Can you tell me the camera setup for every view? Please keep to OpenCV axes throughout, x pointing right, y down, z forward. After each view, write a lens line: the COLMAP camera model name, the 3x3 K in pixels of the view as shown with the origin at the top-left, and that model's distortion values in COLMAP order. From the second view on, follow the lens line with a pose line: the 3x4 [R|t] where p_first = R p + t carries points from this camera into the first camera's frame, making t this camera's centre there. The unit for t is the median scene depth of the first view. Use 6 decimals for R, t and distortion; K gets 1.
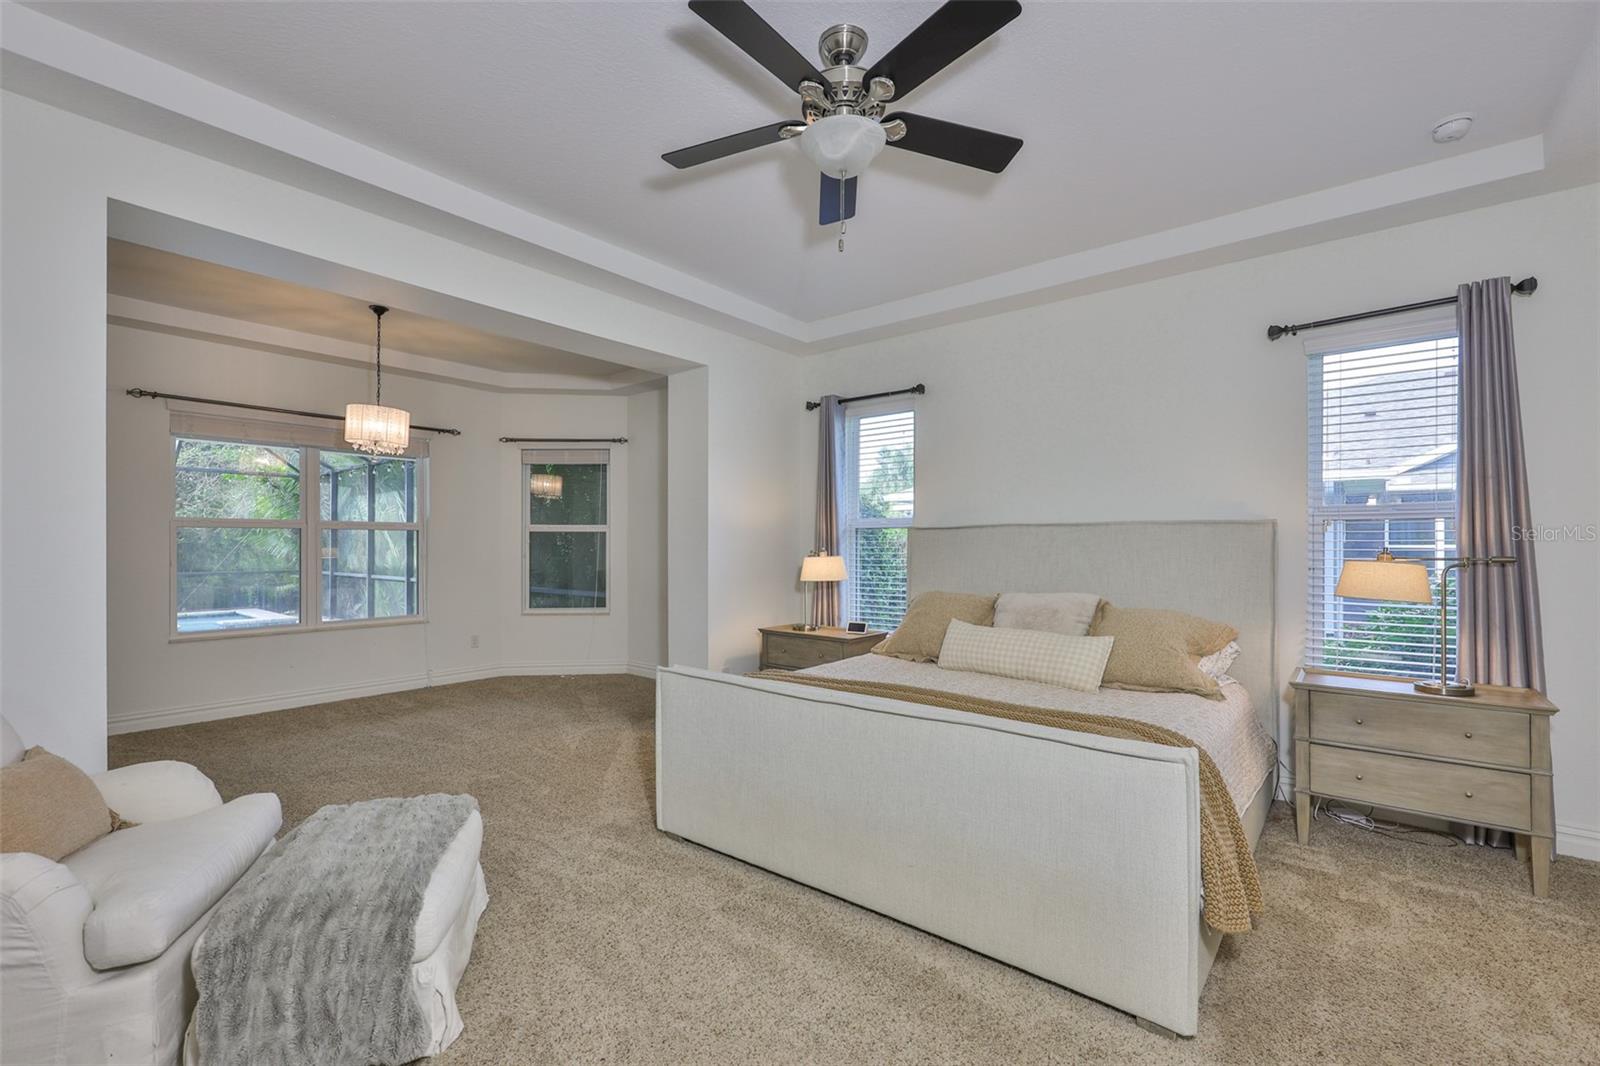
lens RADIAL K [[682.4, 0, 801.1], [0, 682.4, 534.6], [0, 0, 1]] dist [0.002111, 0.001330]
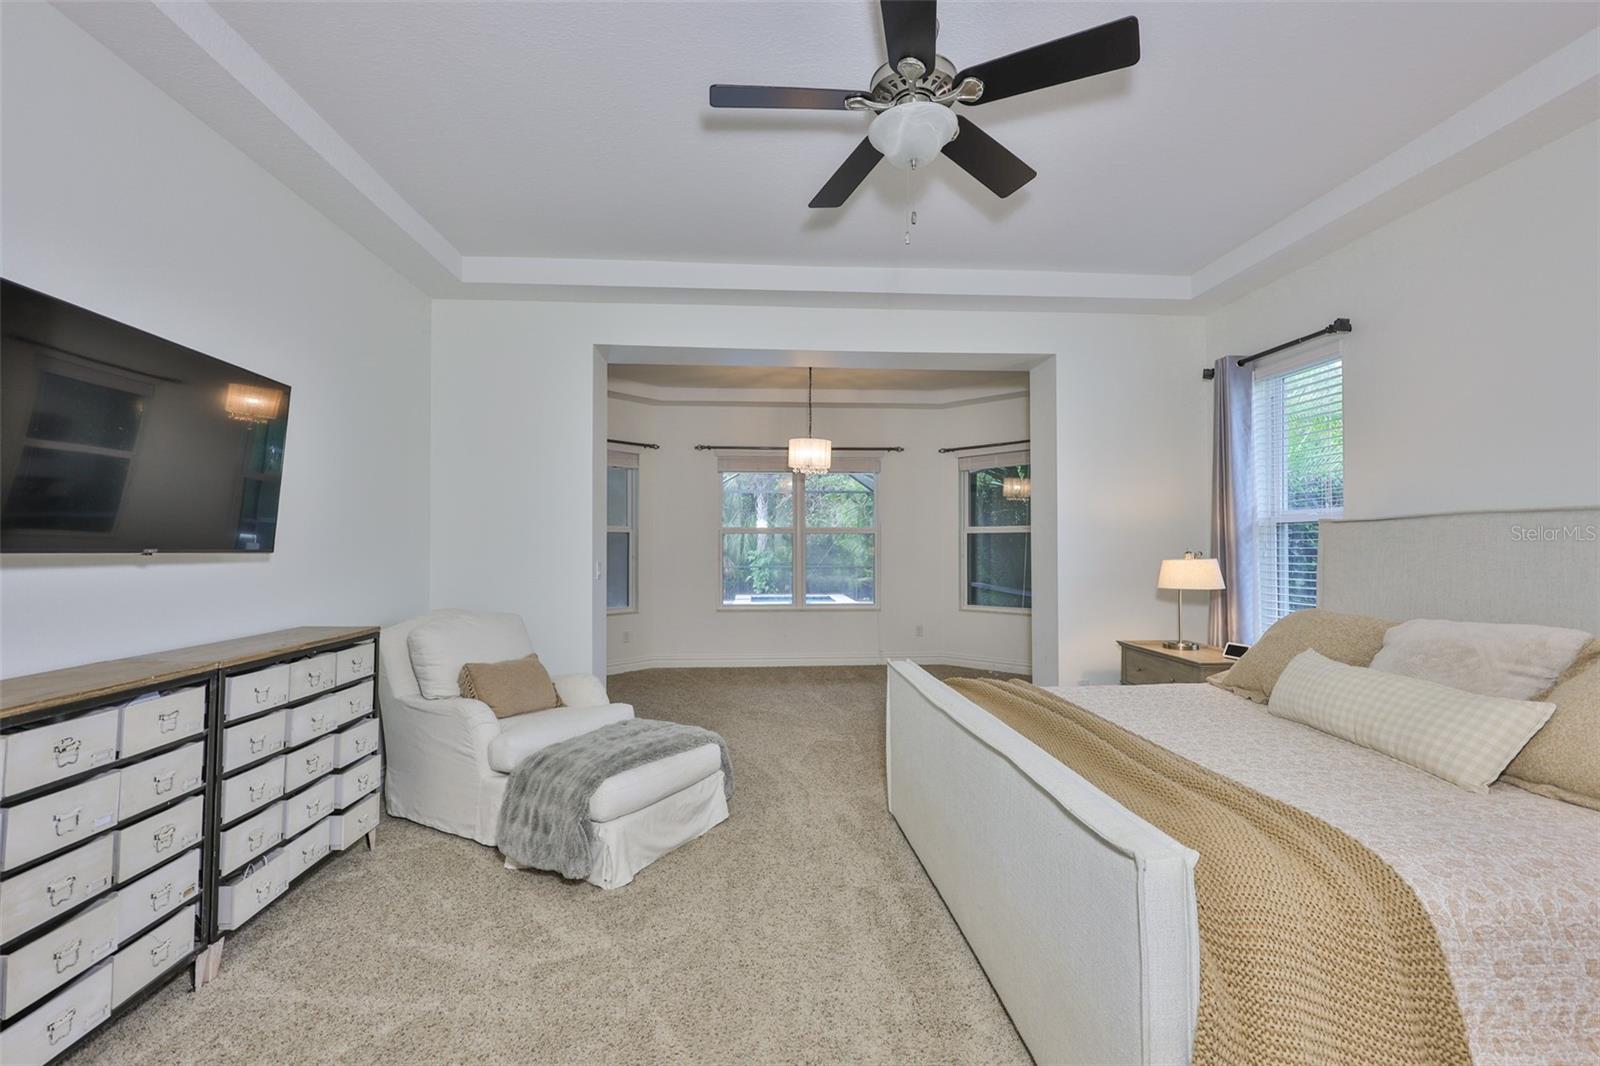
lens RADIAL K [[682.4, 0, 801.2], [0, 682.4, 530.3], [0, 0, 1]] dist [0.002111, 0.001330]
pose [[0.690295, -0.016325, -0.723344, 0.295126], [0.009286, 0.999863, -0.013705, 0.004007], [0.723468, 0.002744, 0.690352, 0.101885]]
